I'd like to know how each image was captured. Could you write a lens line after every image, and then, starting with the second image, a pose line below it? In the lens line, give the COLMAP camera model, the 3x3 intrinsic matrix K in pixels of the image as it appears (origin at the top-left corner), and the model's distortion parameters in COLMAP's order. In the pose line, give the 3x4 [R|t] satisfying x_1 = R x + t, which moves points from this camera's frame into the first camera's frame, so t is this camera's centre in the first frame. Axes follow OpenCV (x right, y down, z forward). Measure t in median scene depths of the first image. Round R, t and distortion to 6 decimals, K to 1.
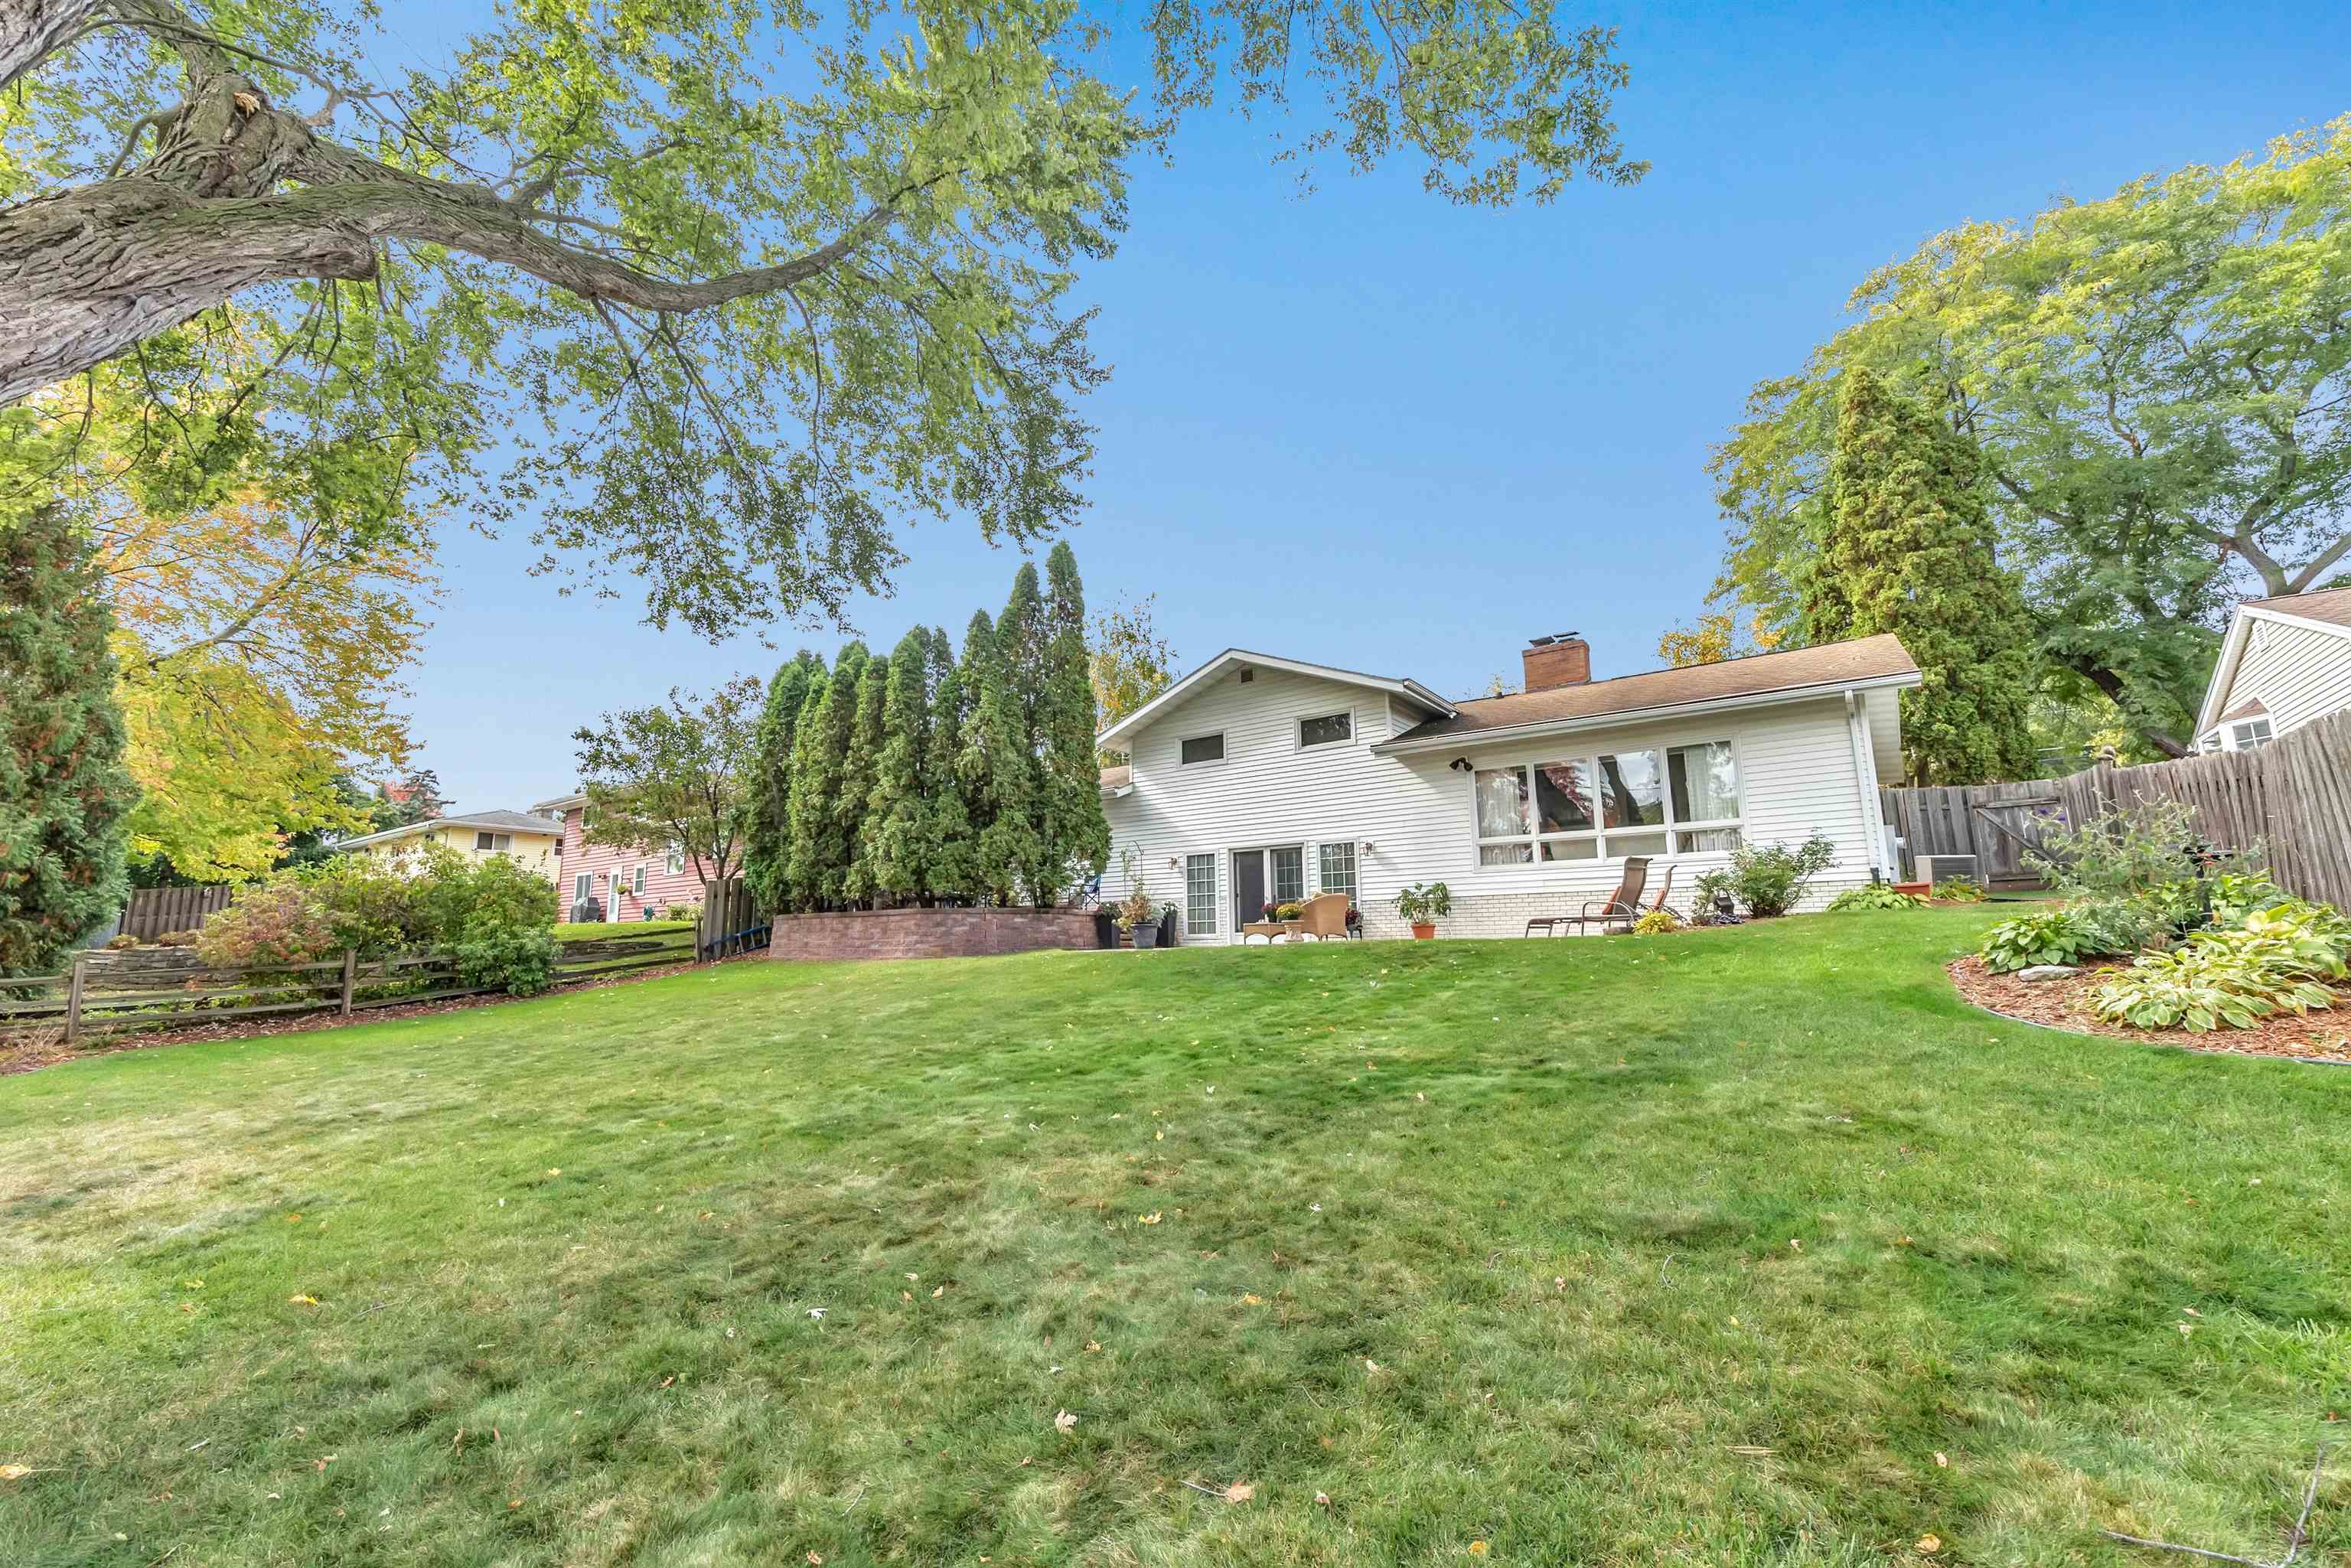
lens RADIAL K [[969.5, 0, 1165.0], [0, 969.5, 792.4], [0, 0, 1]] dist [0.001198, -0.000259]
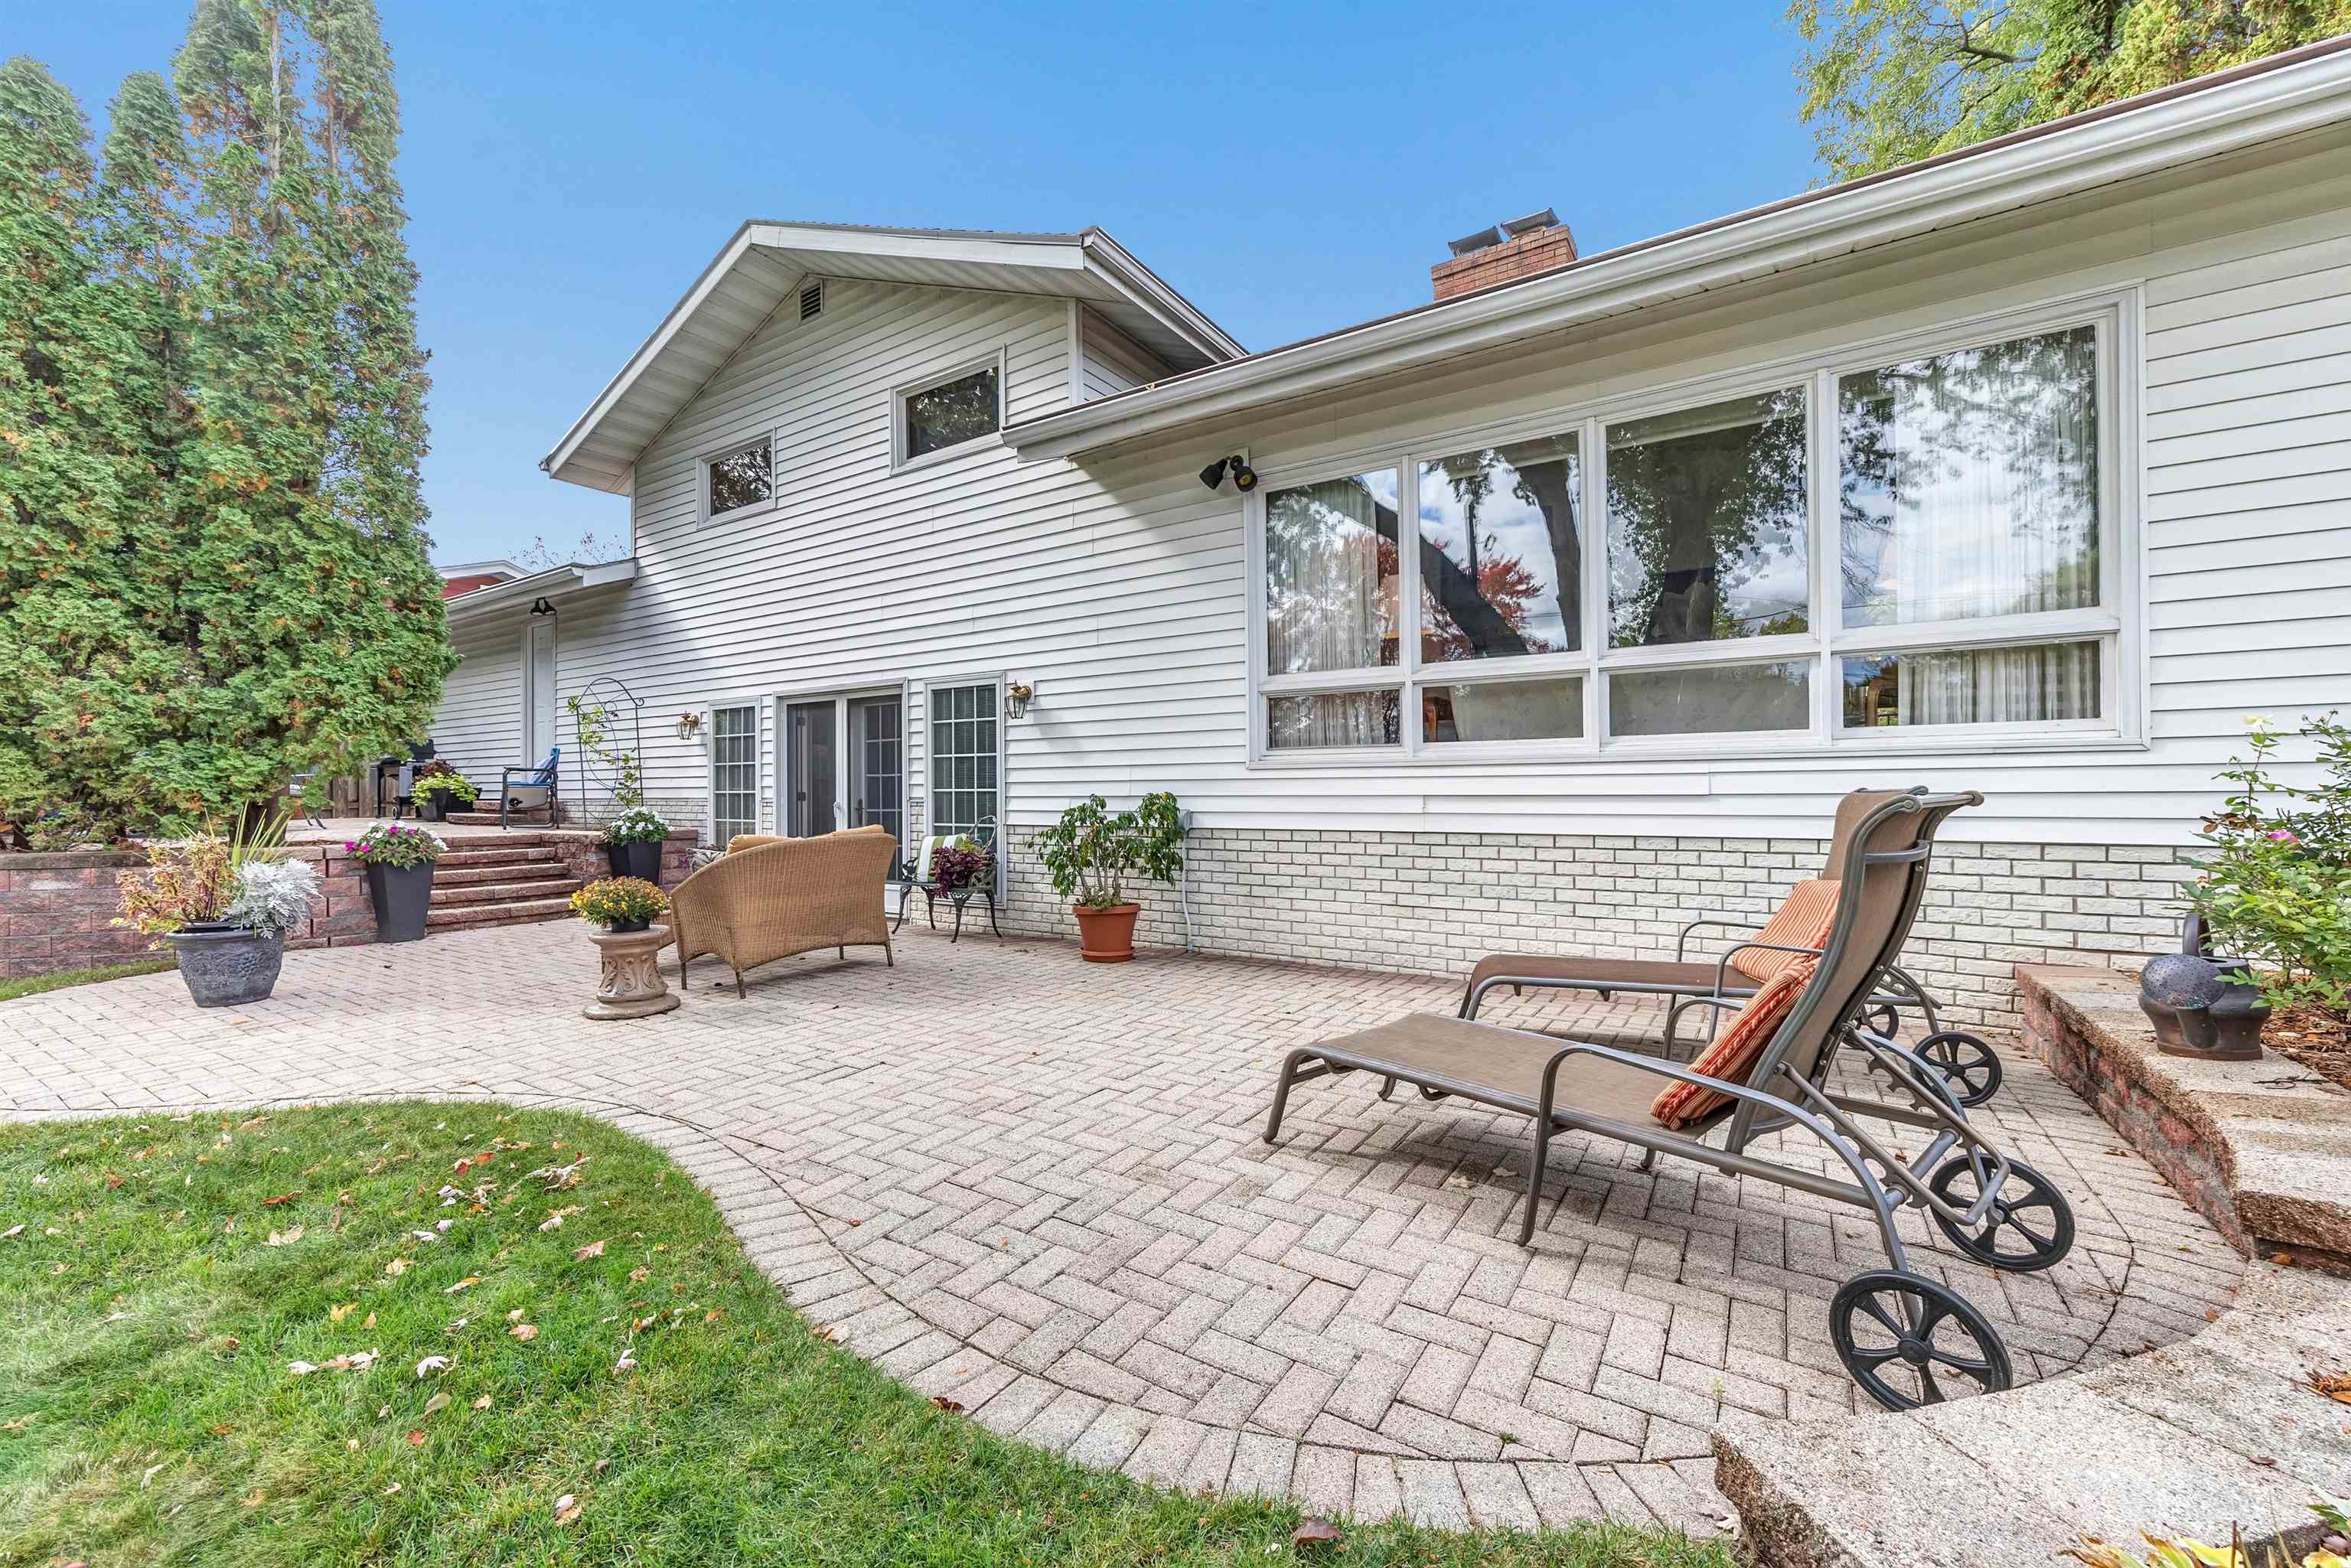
lens RADIAL K [[969.5, 0, 1165.0], [0, 969.5, 792.4], [0, 0, 1]] dist [0.001198, -0.000259]
pose [[0.998537, 0.001098, 0.054065, 0.244374], [-0.009904, 0.986595, 0.162890, 0.028866], [-0.053162, -0.163187, 0.985162, 0.579788]]
